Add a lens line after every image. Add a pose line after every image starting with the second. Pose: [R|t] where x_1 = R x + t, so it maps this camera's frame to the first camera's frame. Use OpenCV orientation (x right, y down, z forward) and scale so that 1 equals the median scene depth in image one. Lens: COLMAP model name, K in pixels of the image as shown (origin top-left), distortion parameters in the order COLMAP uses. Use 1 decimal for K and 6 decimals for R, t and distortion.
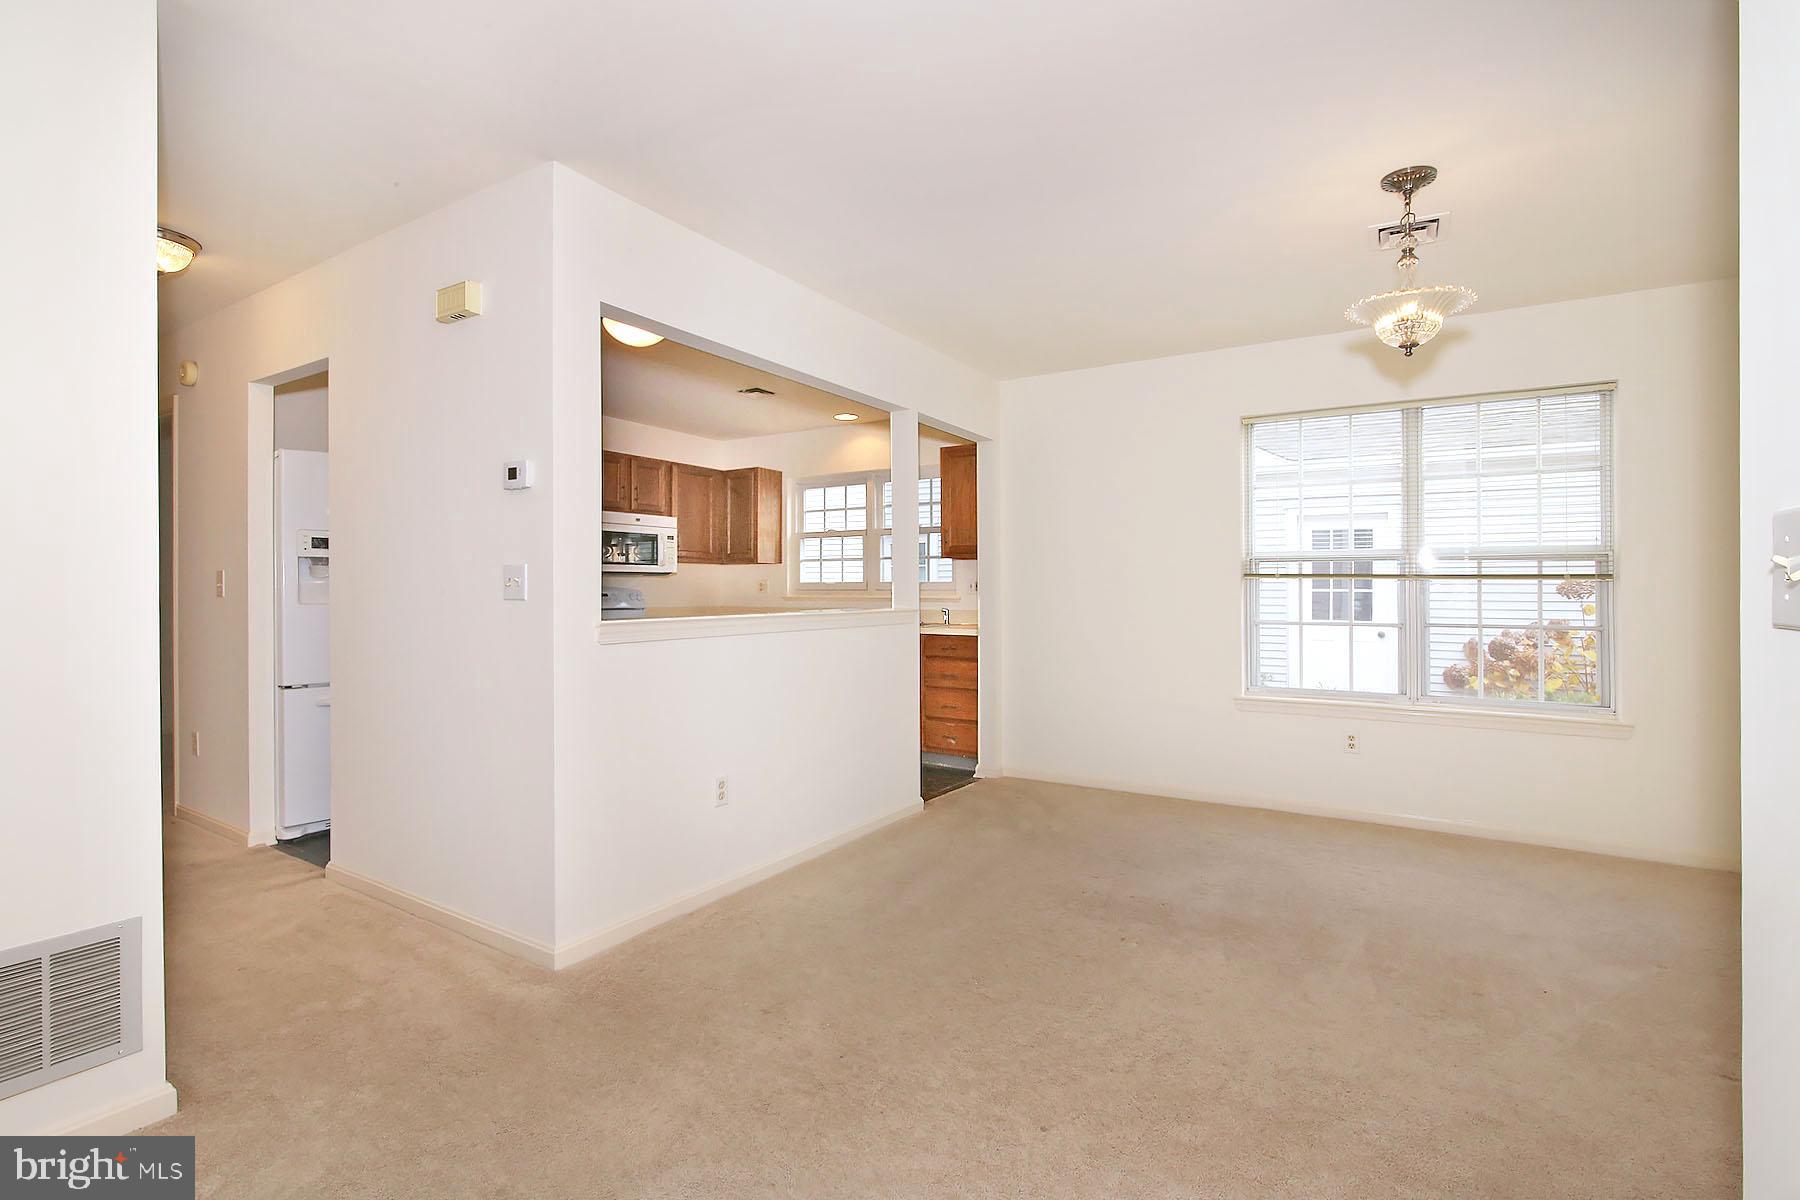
lens RADIAL K [[848.5, 0, 873.8], [0, 848.5, 594.4], [0, 0, 1]] dist [-0.014767, 0.001154]
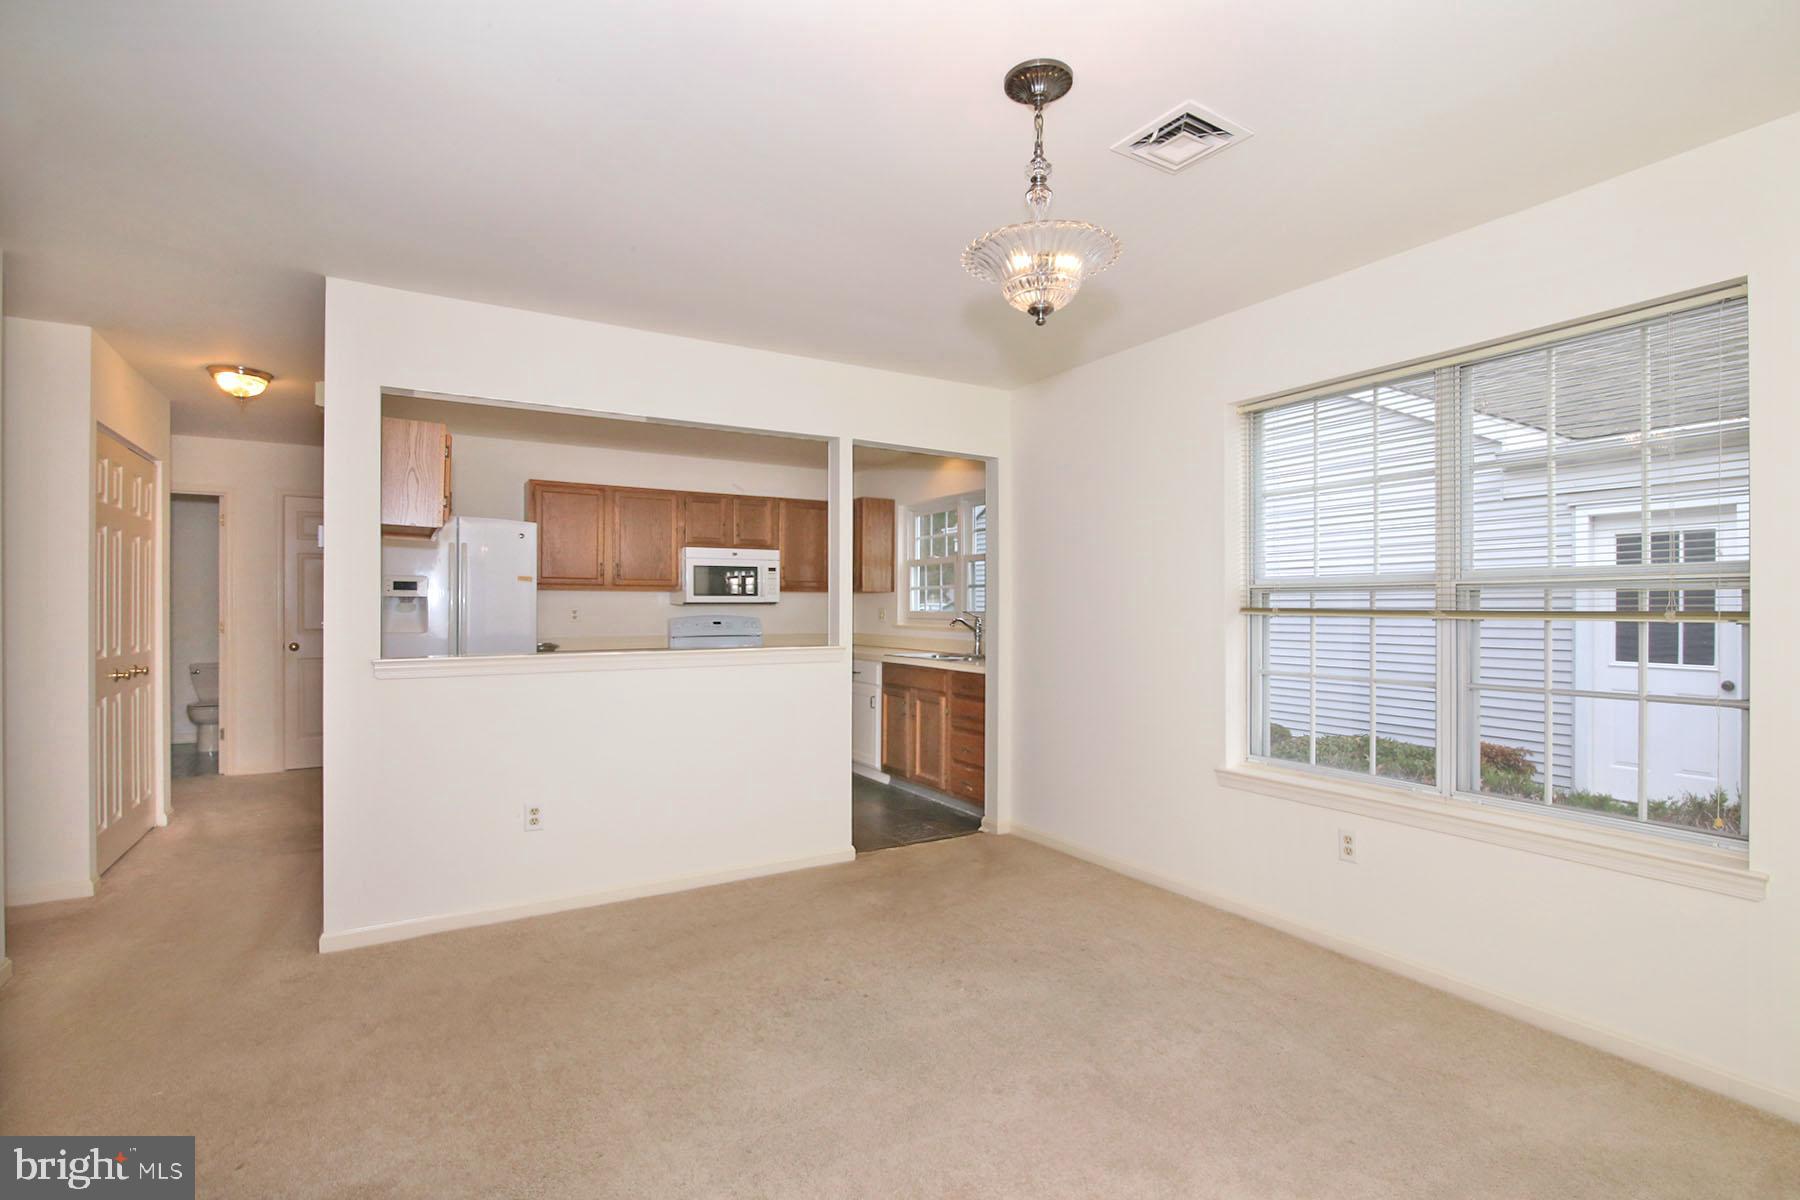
lens RADIAL K [[848.5, 0, 853.4], [0, 848.5, 613.4], [0, 0, 1]] dist [-0.014767, 0.001154]
pose [[0.878045, 0.002632, -0.478570, 0.366721], [-0.003809, 0.999992, -0.001490, -0.010370], [0.478562, 0.003131, 0.878048, 0.110651]]
